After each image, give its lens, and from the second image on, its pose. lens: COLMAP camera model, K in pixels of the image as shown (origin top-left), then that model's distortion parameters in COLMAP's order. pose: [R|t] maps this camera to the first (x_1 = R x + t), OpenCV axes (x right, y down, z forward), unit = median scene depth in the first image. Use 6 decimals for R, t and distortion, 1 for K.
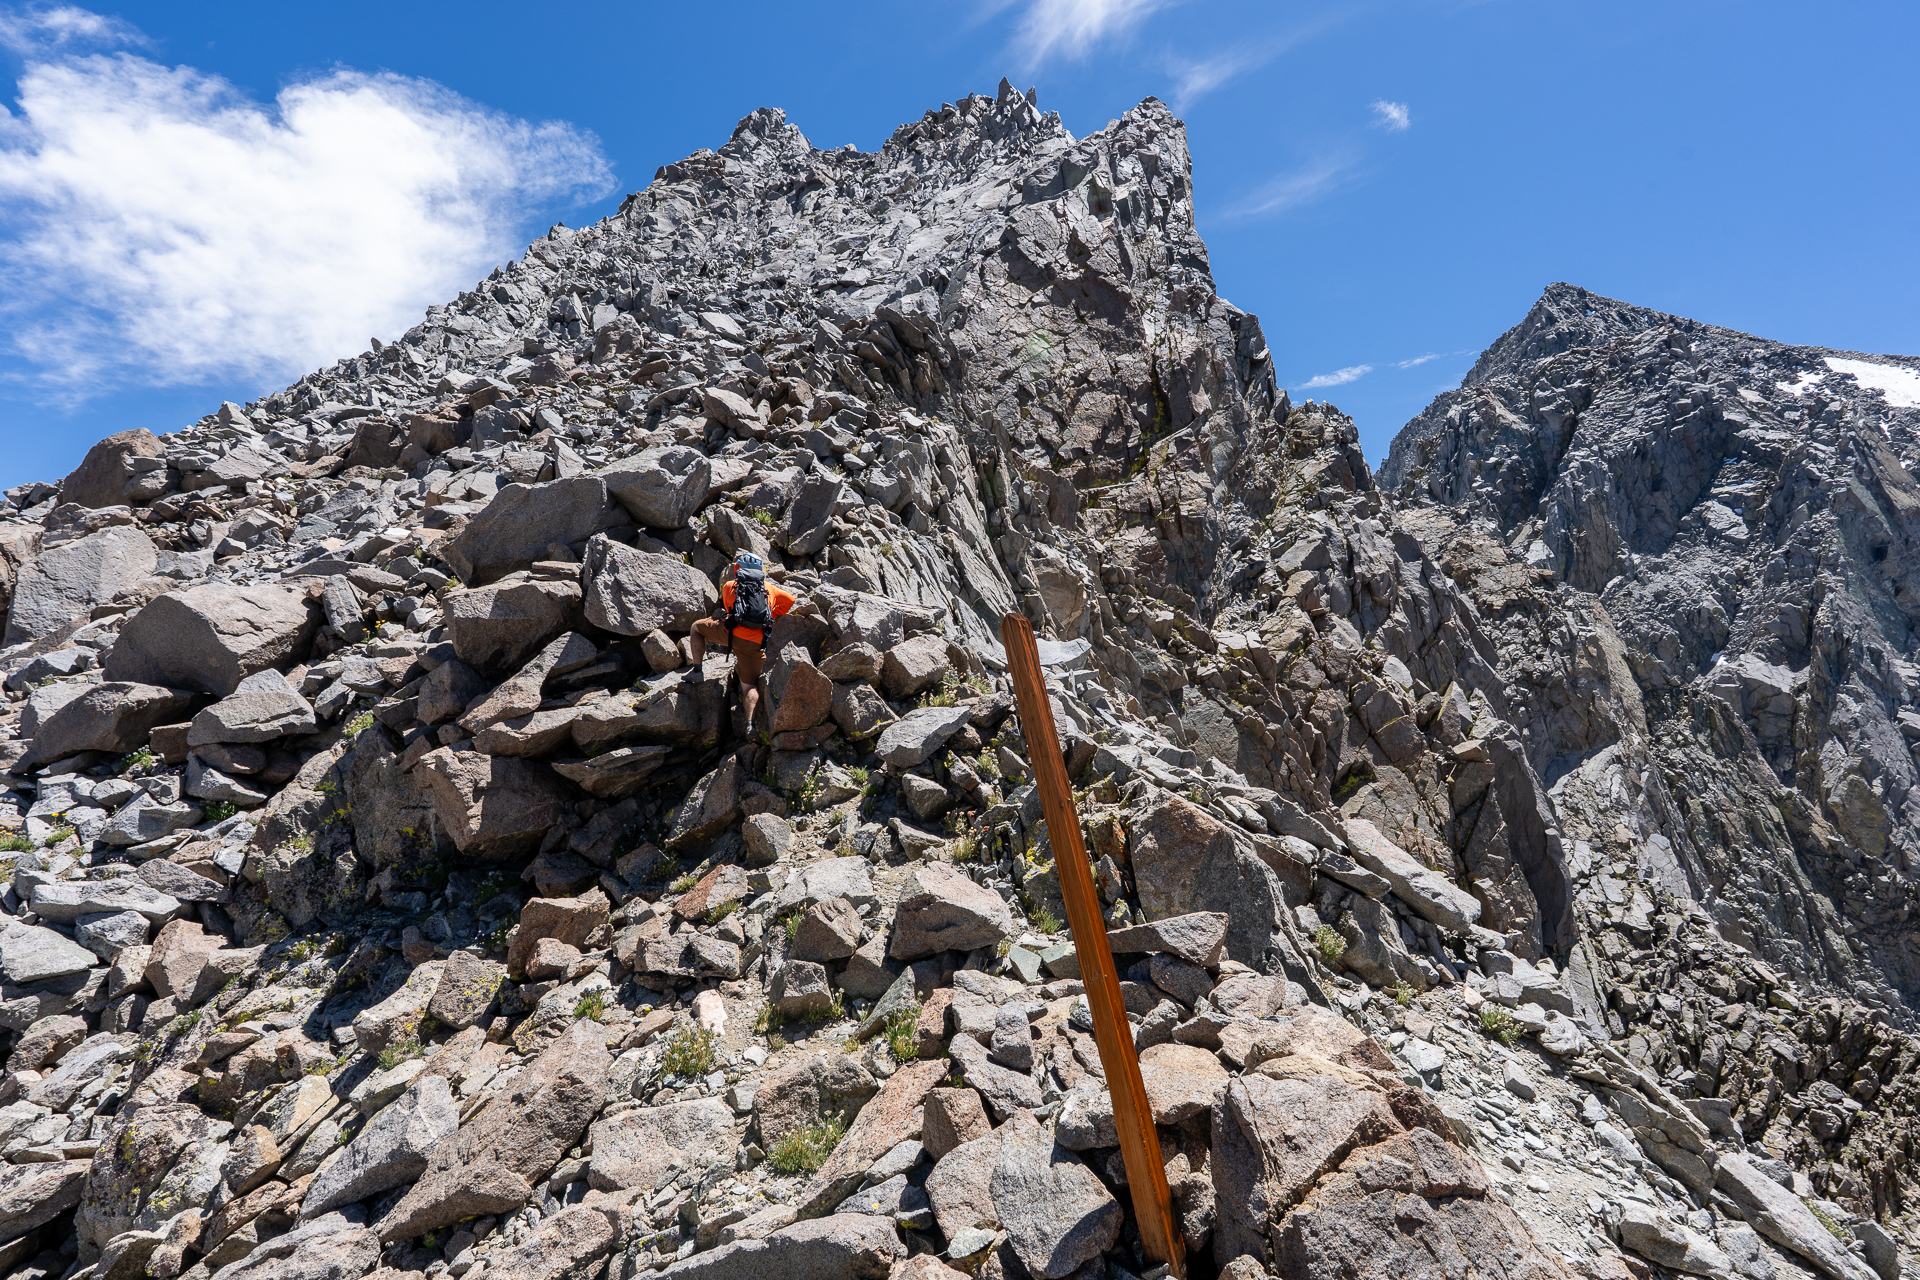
lens RADIAL K [[839.2, 0, 960.0], [0, 839.2, 640.0], [0, 0, 1]] dist [-0.002220, -0.000133]
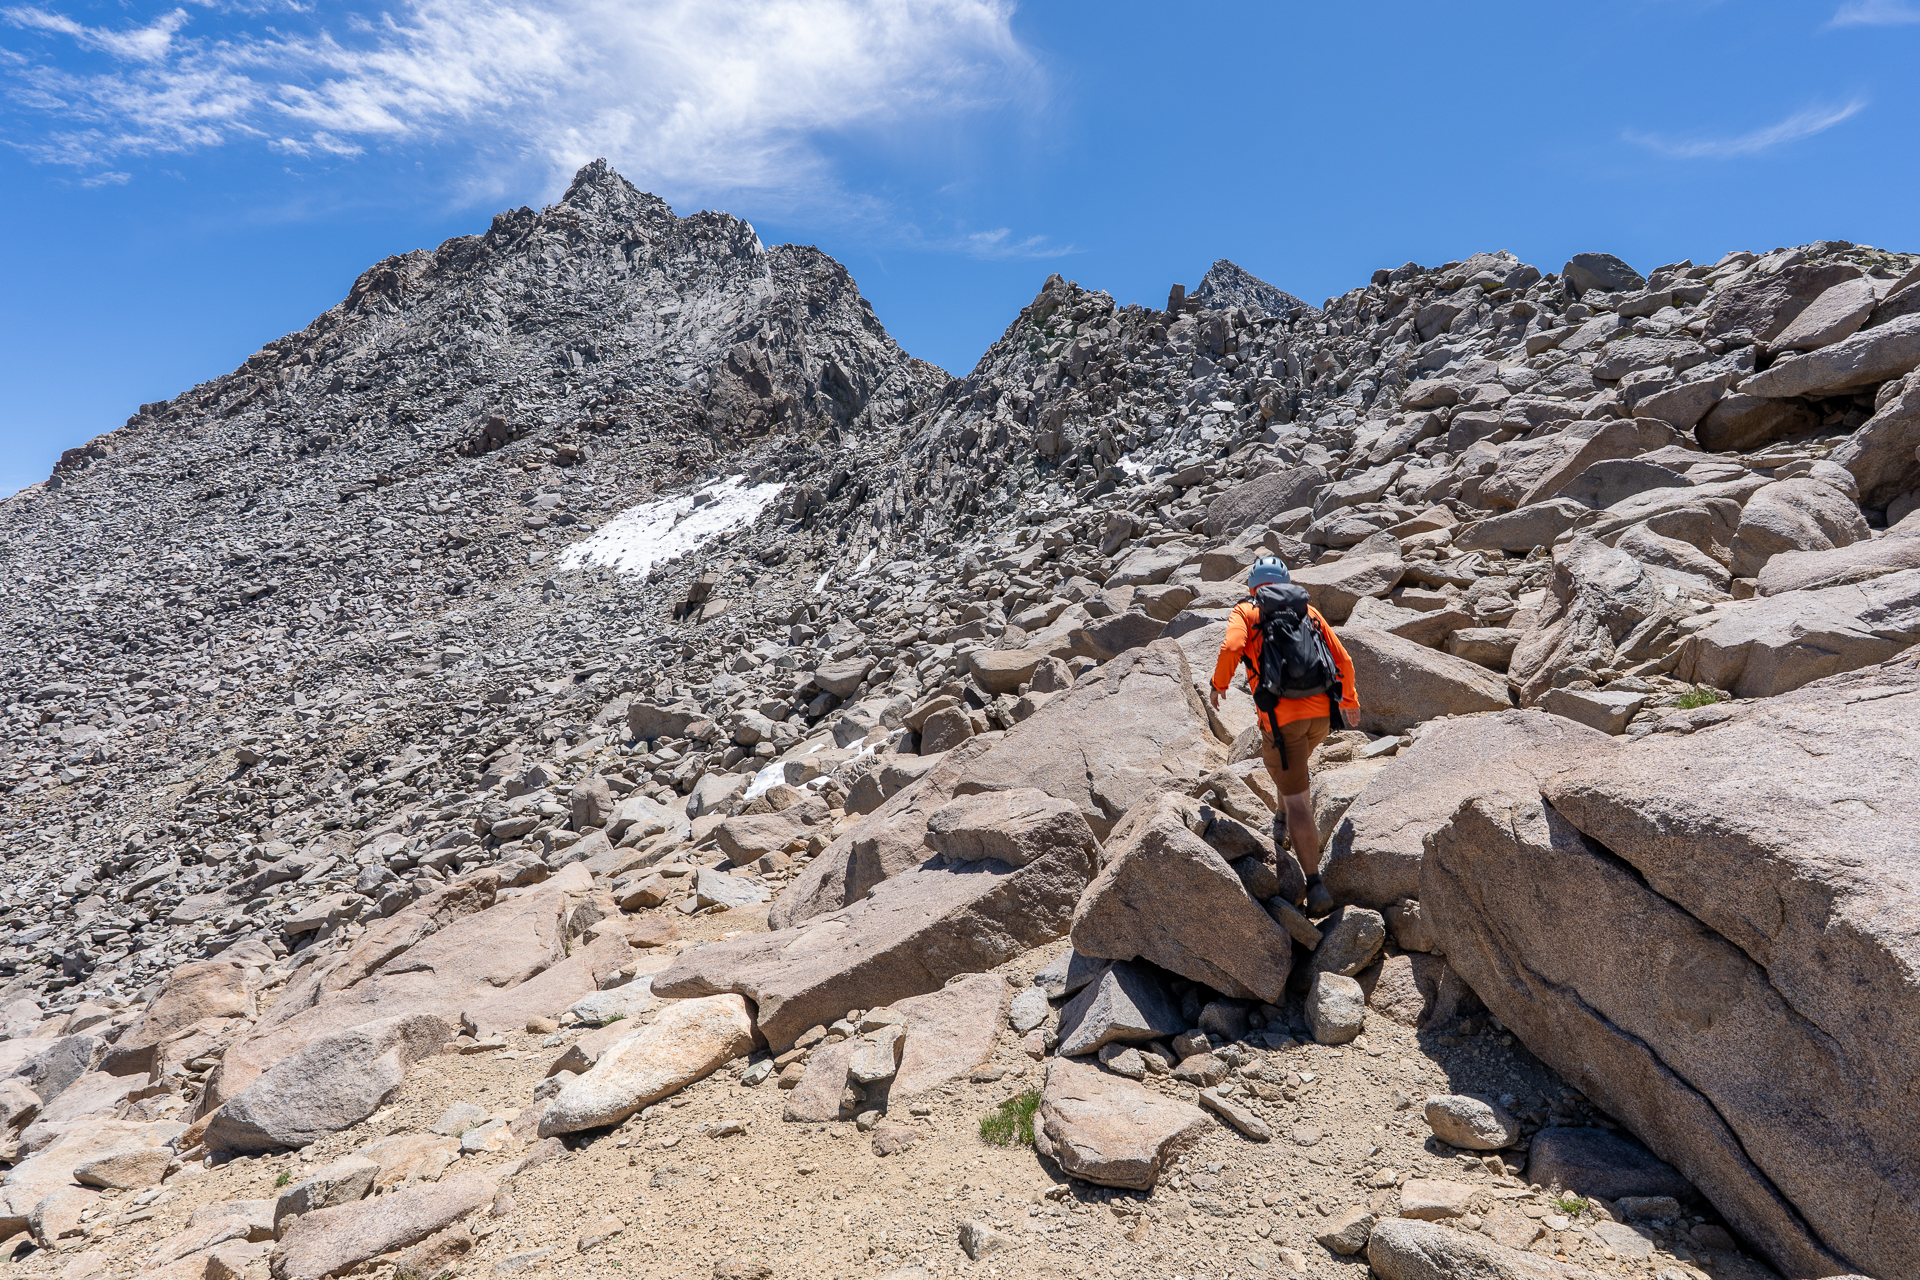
lens RADIAL K [[883.4, 0, 1011.0], [0, 883.4, 645.5], [0, 0, 1]] dist [0.001298, 0.000146]
pose [[0.960392, -0.017079, 0.278130, 0.050502], [-0.012199, 0.994586, 0.103197, 0.105663], [-0.278386, -0.102502, 0.954984, -1.052640]]
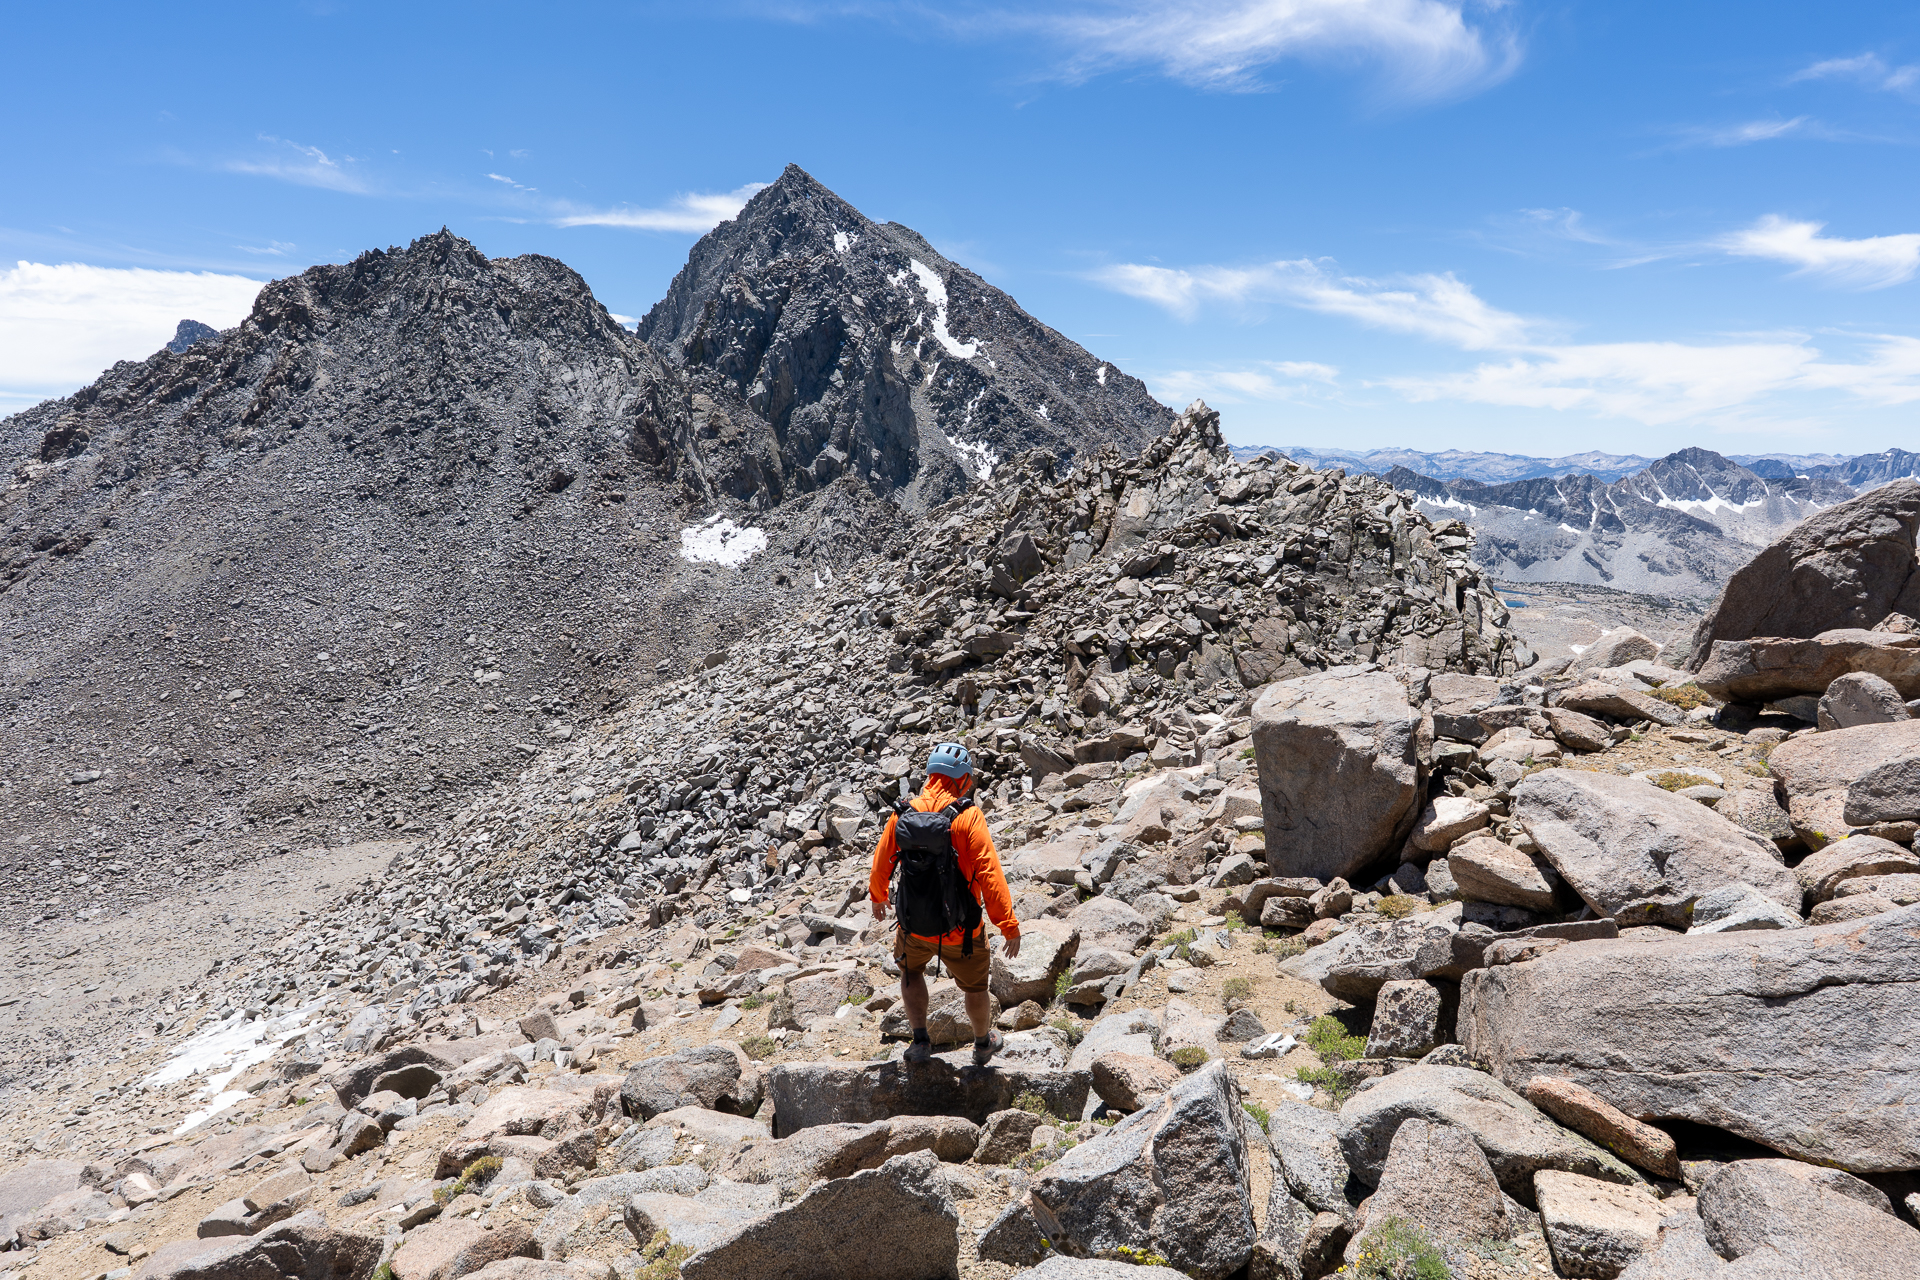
lens RADIAL K [[1019.1, 0, 960.0], [0, 1019.1, 640.0], [0, 0, 1]] dist [0.001387, -0.000412]
pose [[0.749502, -0.135140, 0.648062, -1.349661], [-0.053274, 0.963454, 0.262522, -0.421122], [-0.659855, -0.231286, 0.714911, -2.644038]]
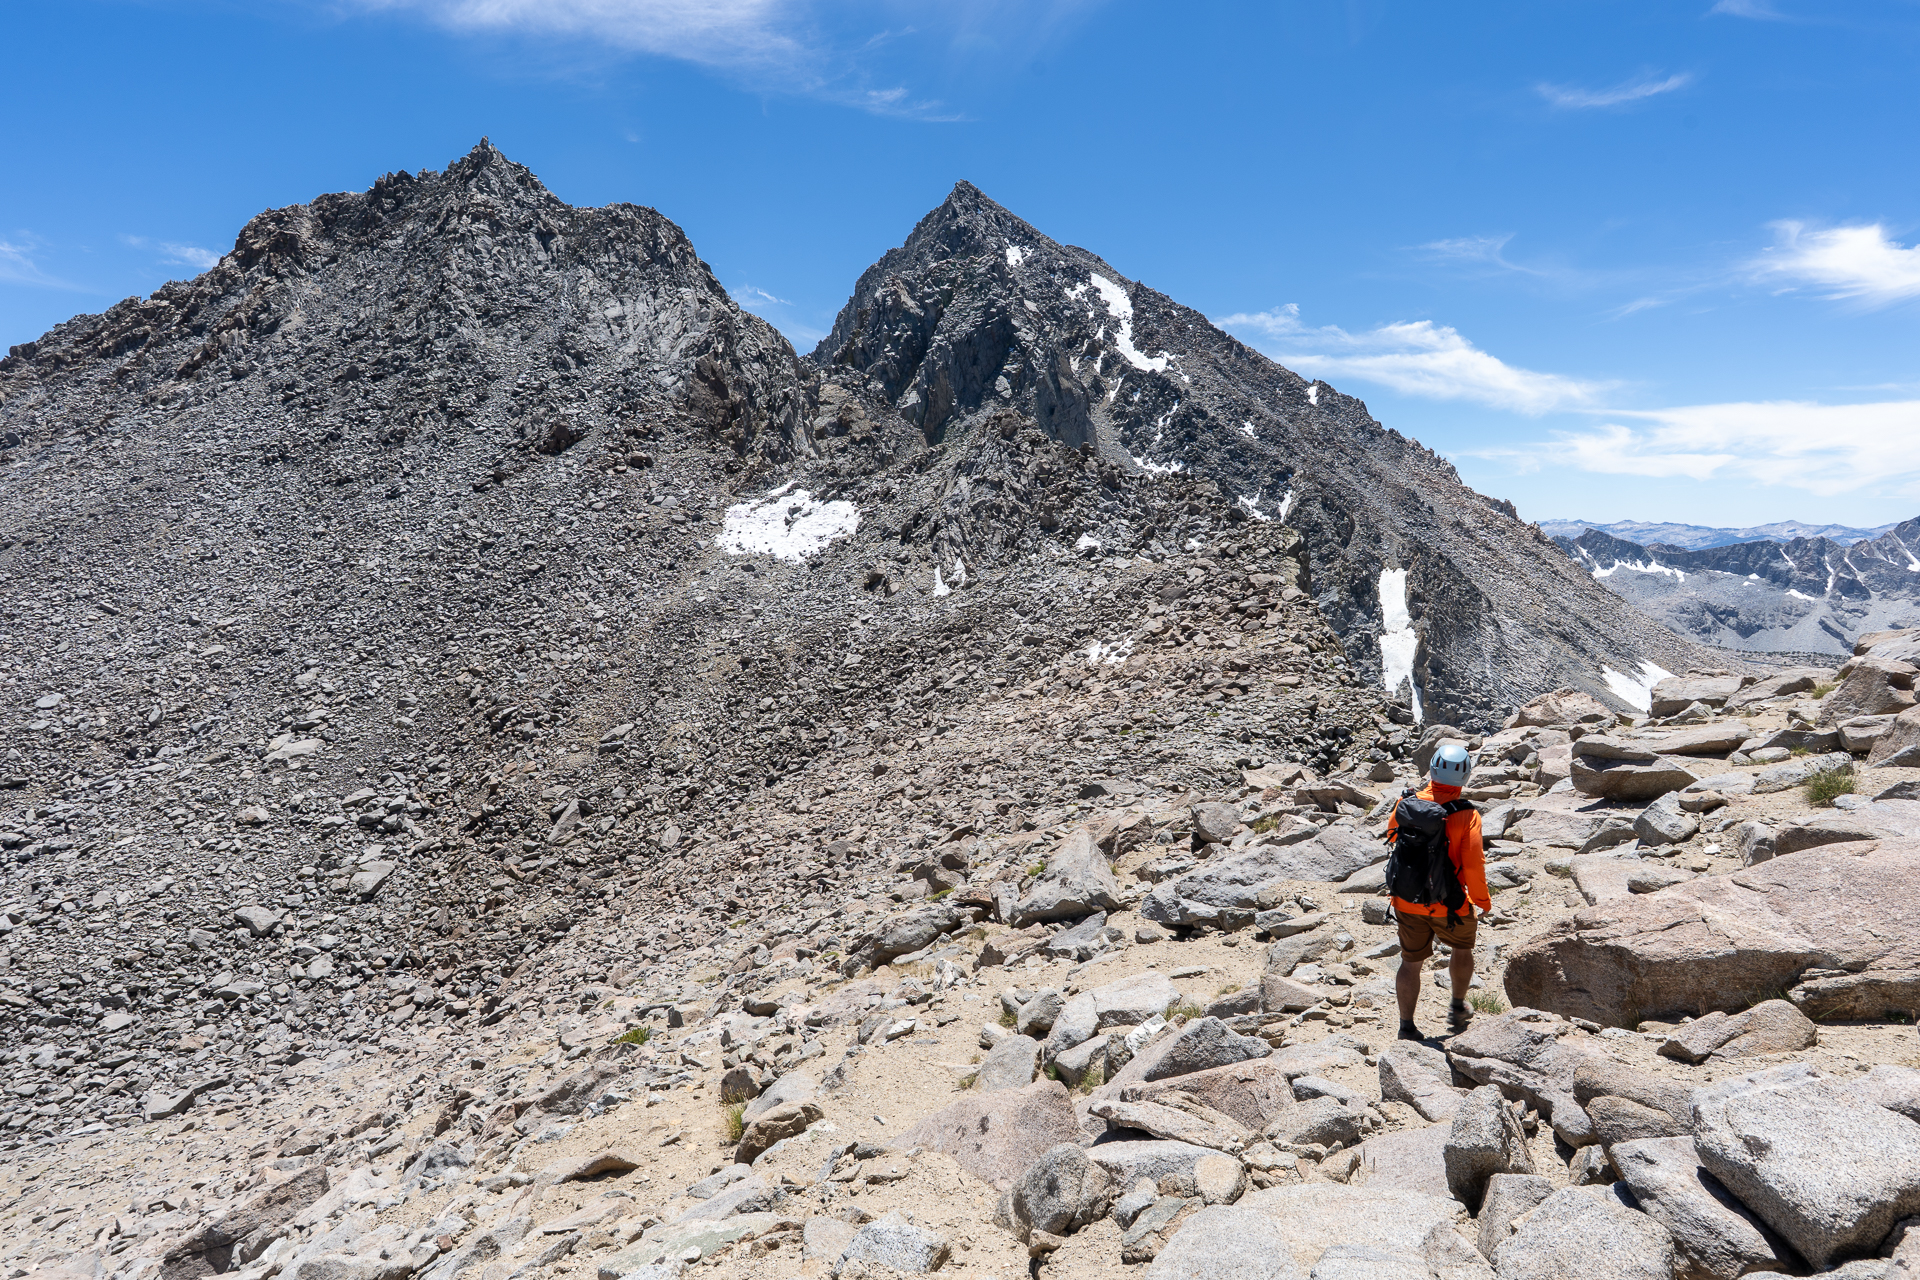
lens RADIAL K [[937.4, 0, 960.0], [0, 937.4, 640.0], [0, 0, 1]] dist [-0.000668, 0.000424]
pose [[0.851994, -0.083974, 0.516773, -0.565176], [-0.030765, 0.977318, 0.209532, -0.059541], [-0.522646, -0.194418, 0.830086, -1.612303]]
